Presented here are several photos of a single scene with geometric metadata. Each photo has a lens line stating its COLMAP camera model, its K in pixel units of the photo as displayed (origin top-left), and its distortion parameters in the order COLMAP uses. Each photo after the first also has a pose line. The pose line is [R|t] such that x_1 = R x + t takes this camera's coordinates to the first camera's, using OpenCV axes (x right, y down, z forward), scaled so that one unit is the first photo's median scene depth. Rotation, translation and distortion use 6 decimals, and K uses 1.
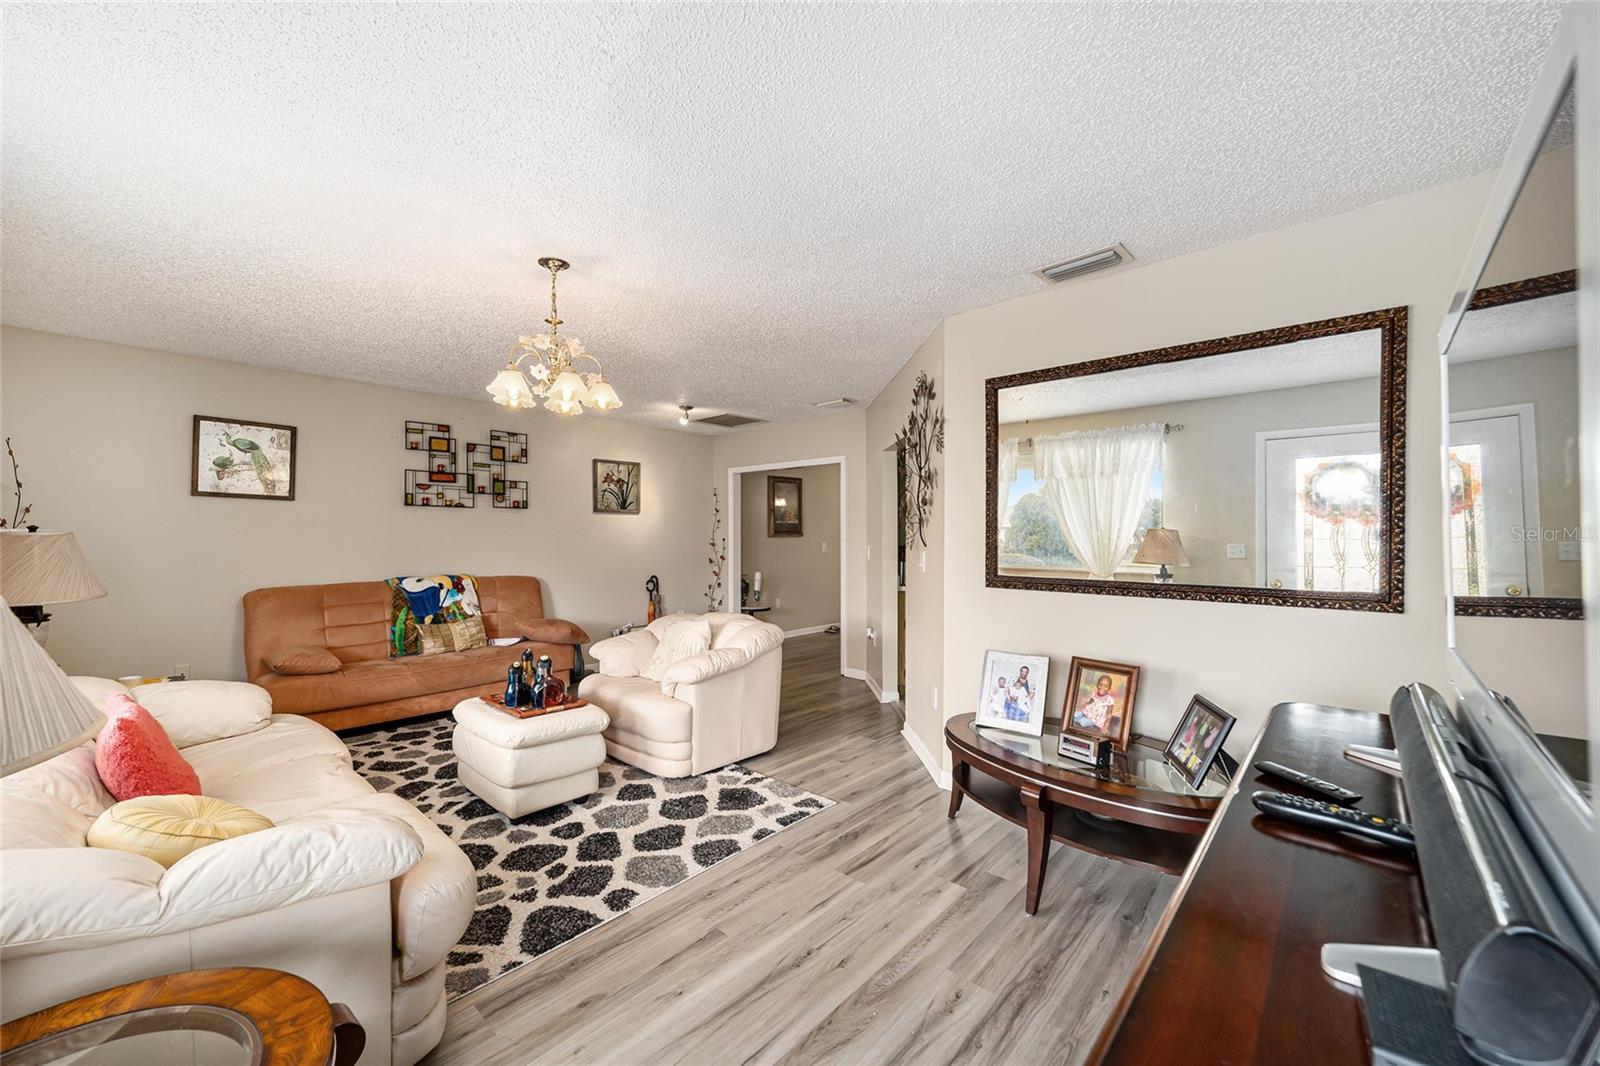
lens RADIAL K [[618.3, 0, 795.7], [0, 618.3, 533.0], [0, 0, 1]] dist [-0.000278, 0.000689]
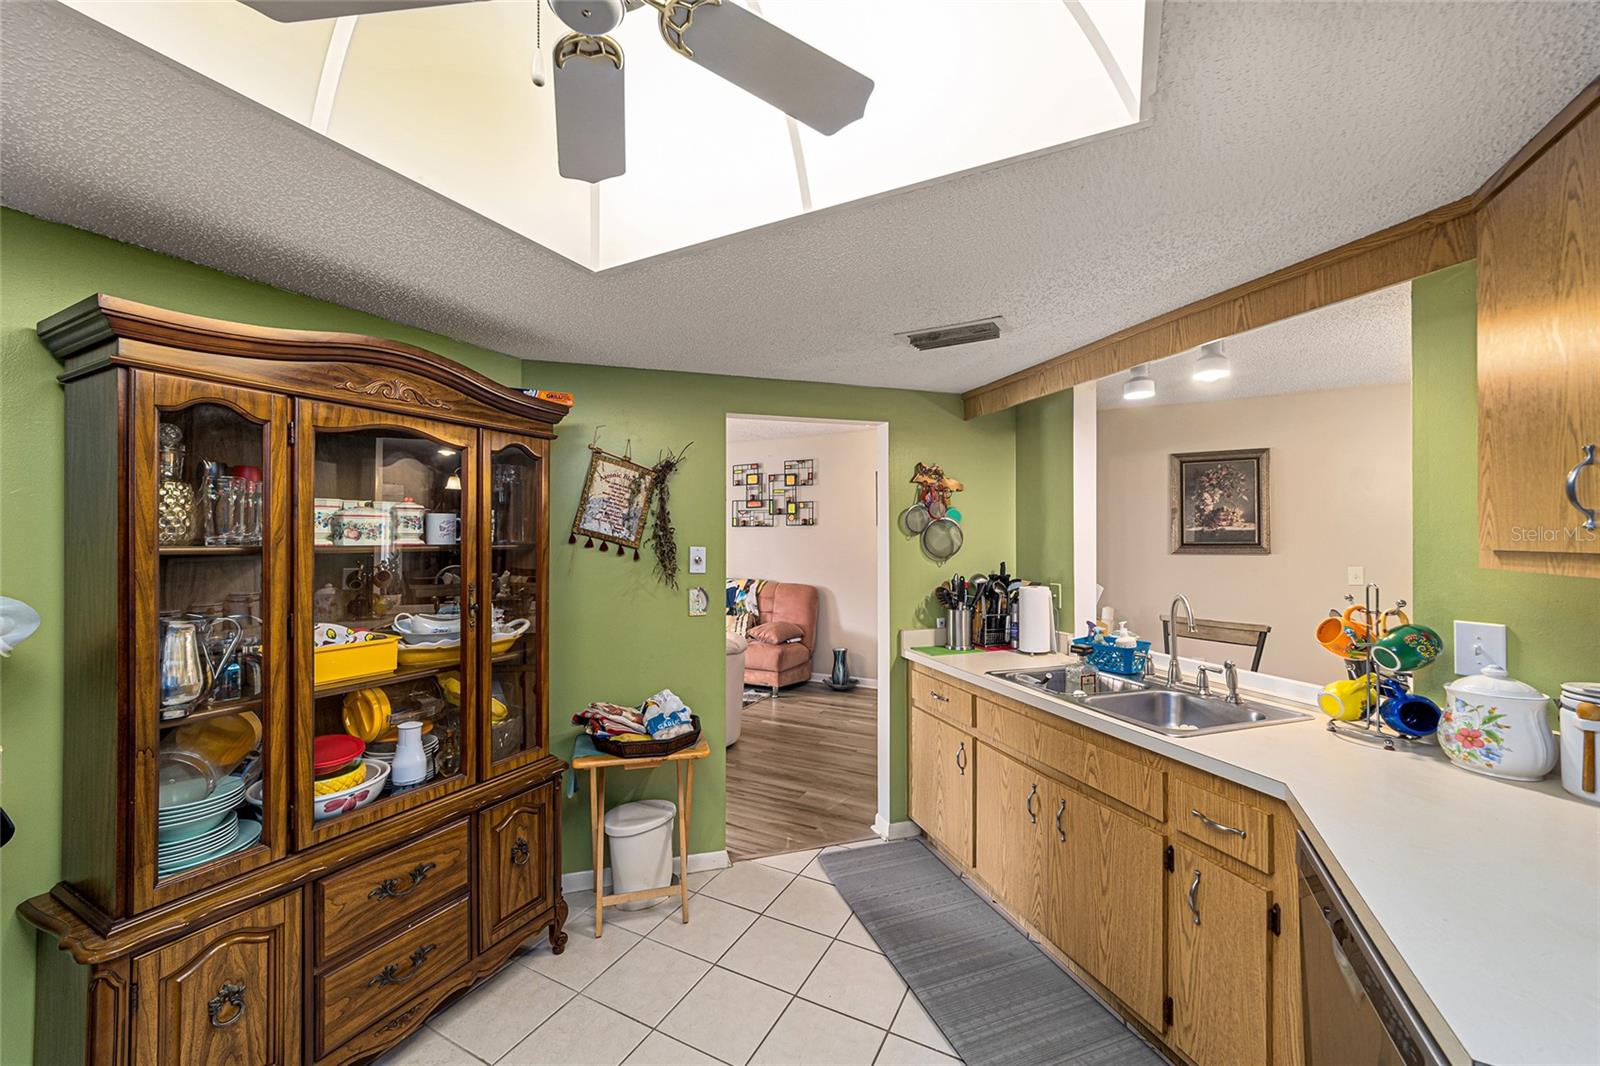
lens RADIAL K [[618.3, 0, 795.7], [0, 618.3, 533.0], [0, 0, 1]] dist [-0.000278, 0.000689]
pose [[0.265623, -0.007136, -0.964051, 0.885903], [0.007442, 0.999958, -0.005352, -0.026848], [0.964048, -0.005753, 0.265665, 0.925428]]
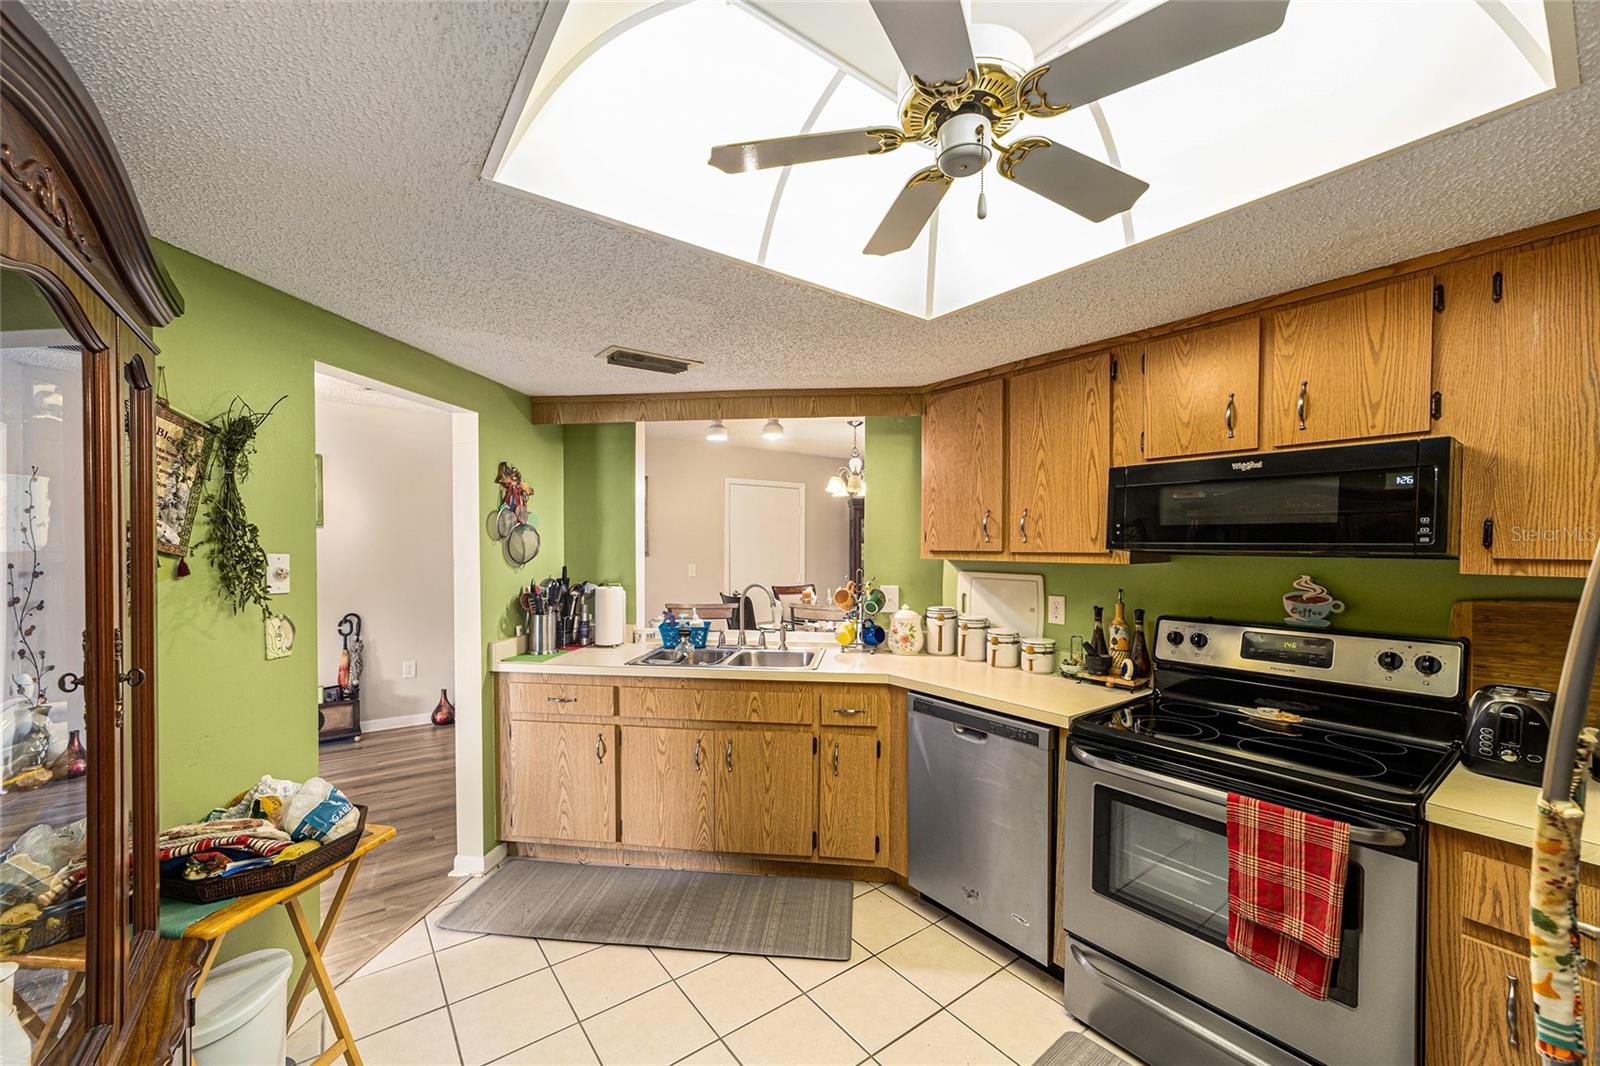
lens RADIAL K [[627.2, 0, 801.3], [0, 627.2, 550.1], [0, 0, 1]] dist [-0.001210, 0.000170]
pose [[0.984565, 0.007711, -0.174852, 0.663303], [-0.005300, 0.999884, 0.014256, -0.027060], [0.174942, -0.013109, 0.984492, 0.631233]]
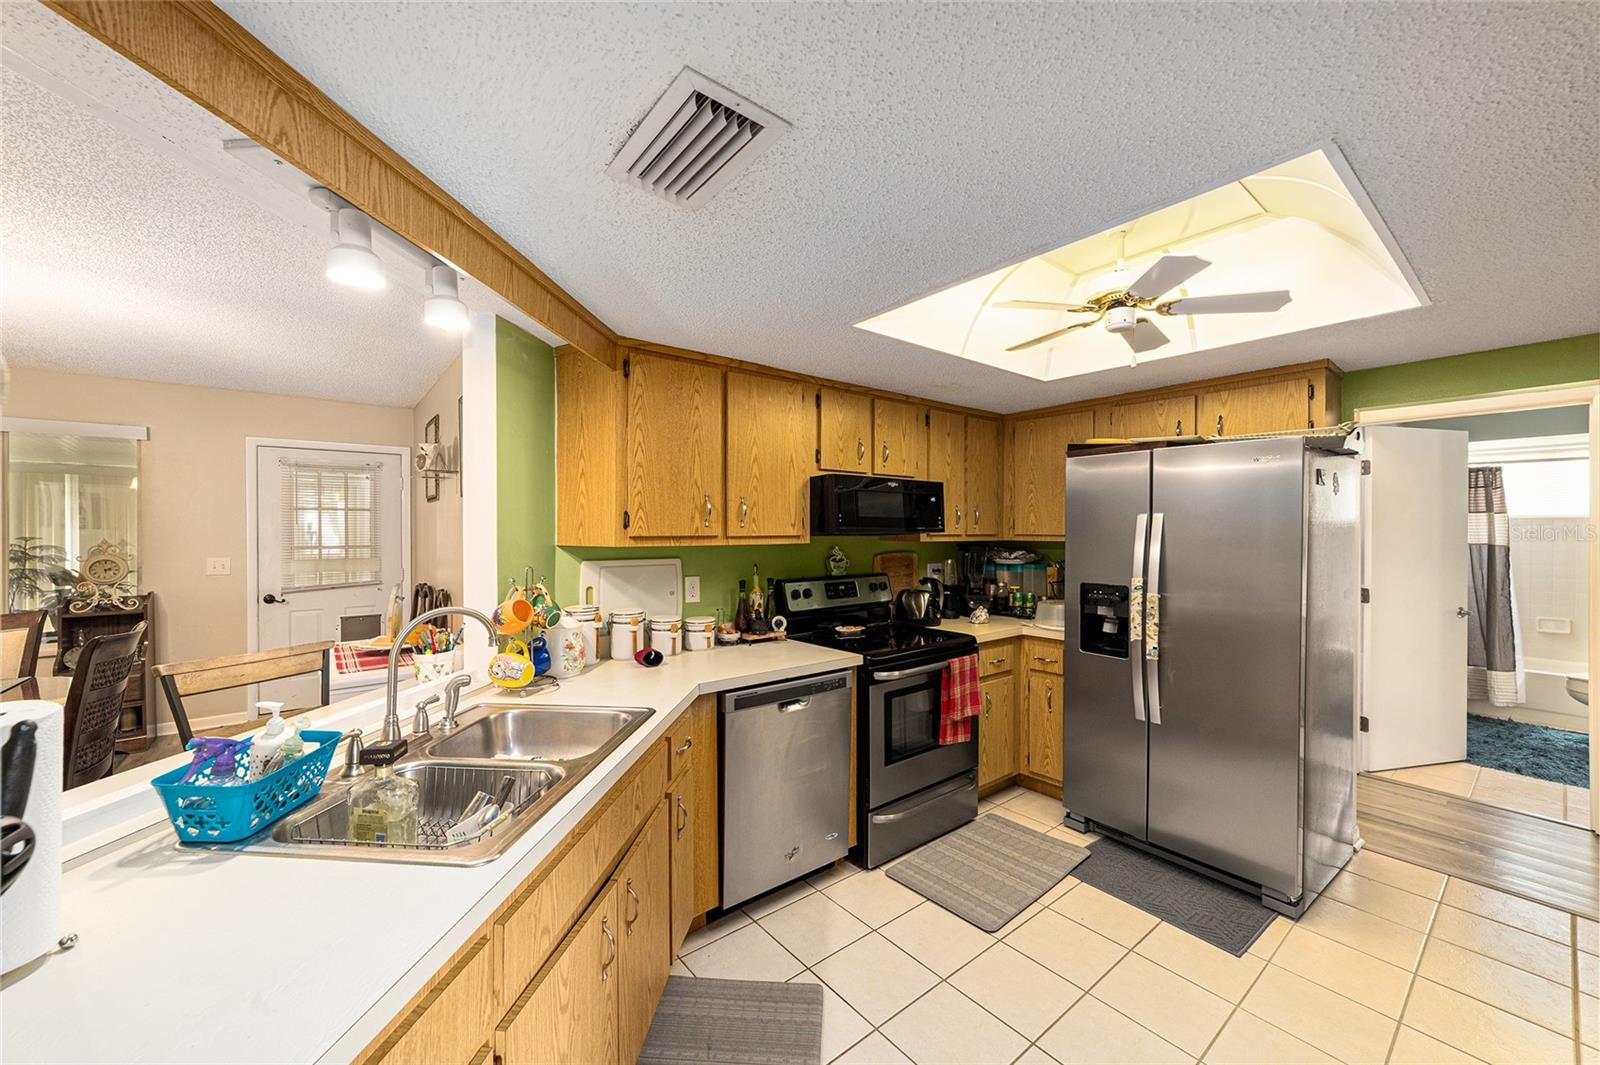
lens RADIAL K [[611.7, 0, 804.3], [0, 611.7, 526.5], [0, 0, 1]] dist [0.001114, 0.000228]
pose [[0.139283, 0.008031, 0.990220, 0.139454], [-0.005081, 0.999960, -0.007395, -0.023207], [-0.990240, -0.004001, 0.139319, 1.107842]]
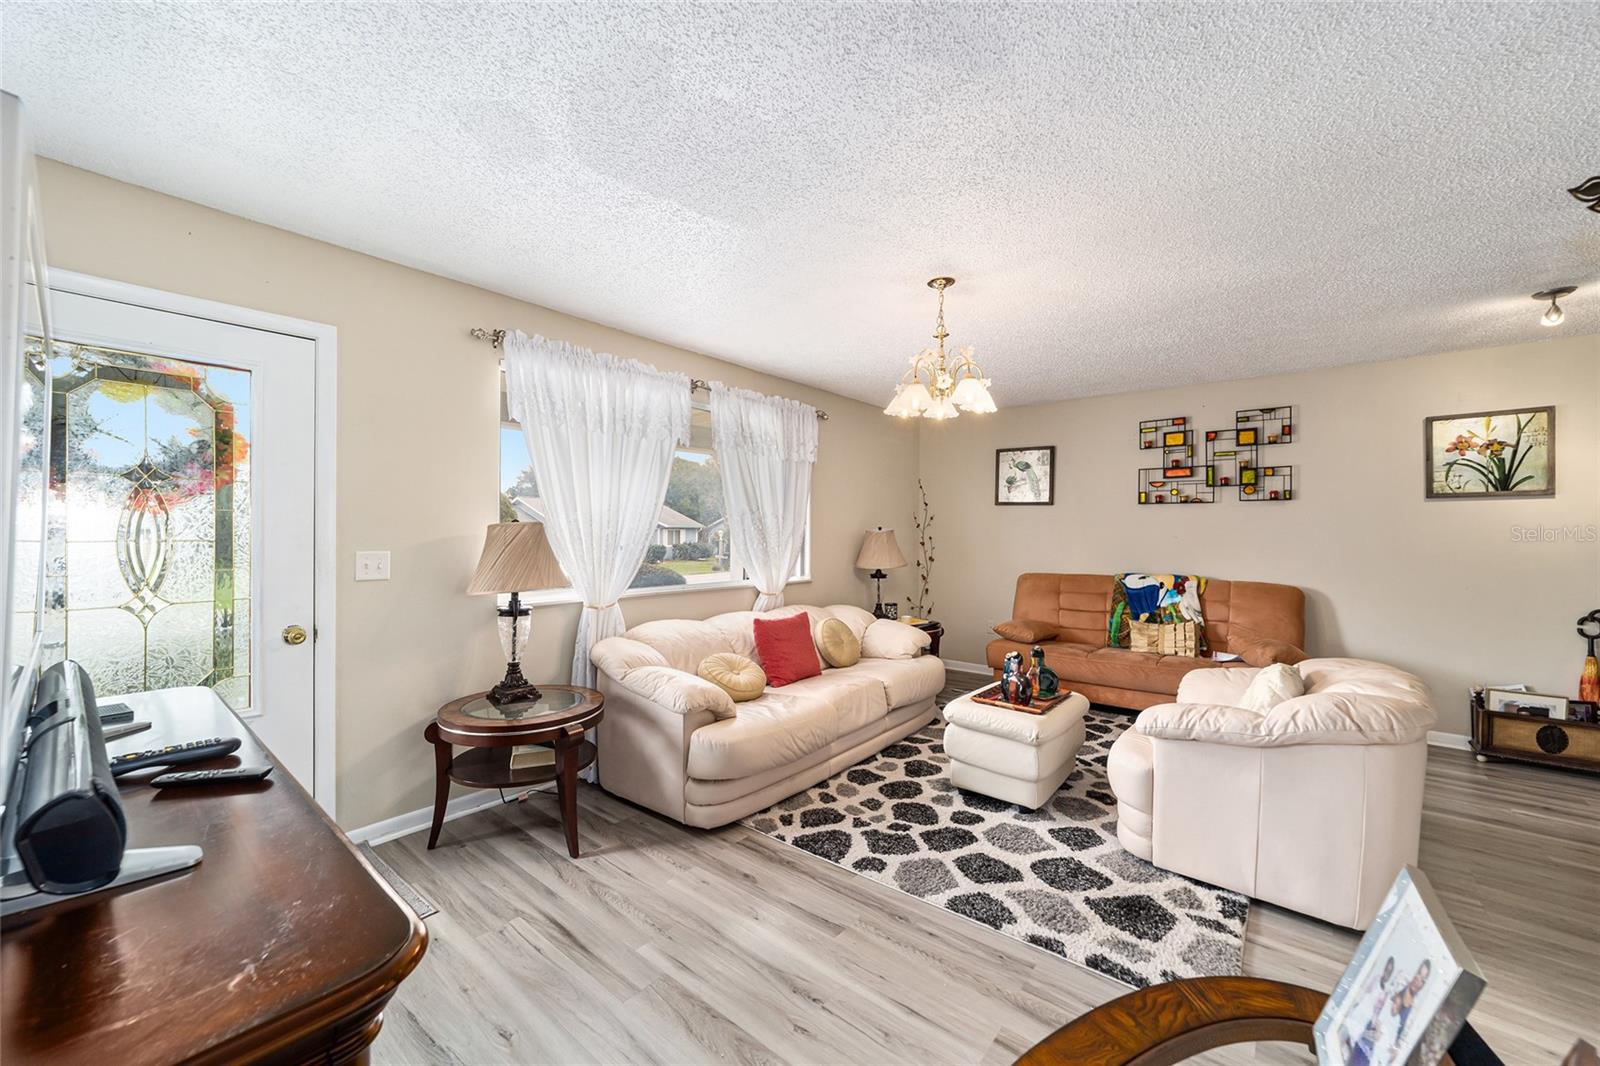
lens RADIAL K [[618.3, 0, 795.7], [0, 618.3, 533.0], [0, 0, 1]] dist [-0.000278, 0.000689]
pose [[0.051040, 0.002862, -0.998693, 0.445364], [0.001016, 0.999995, 0.002918, -0.000024], [0.998696, -0.001164, 0.051037, 0.451242]]
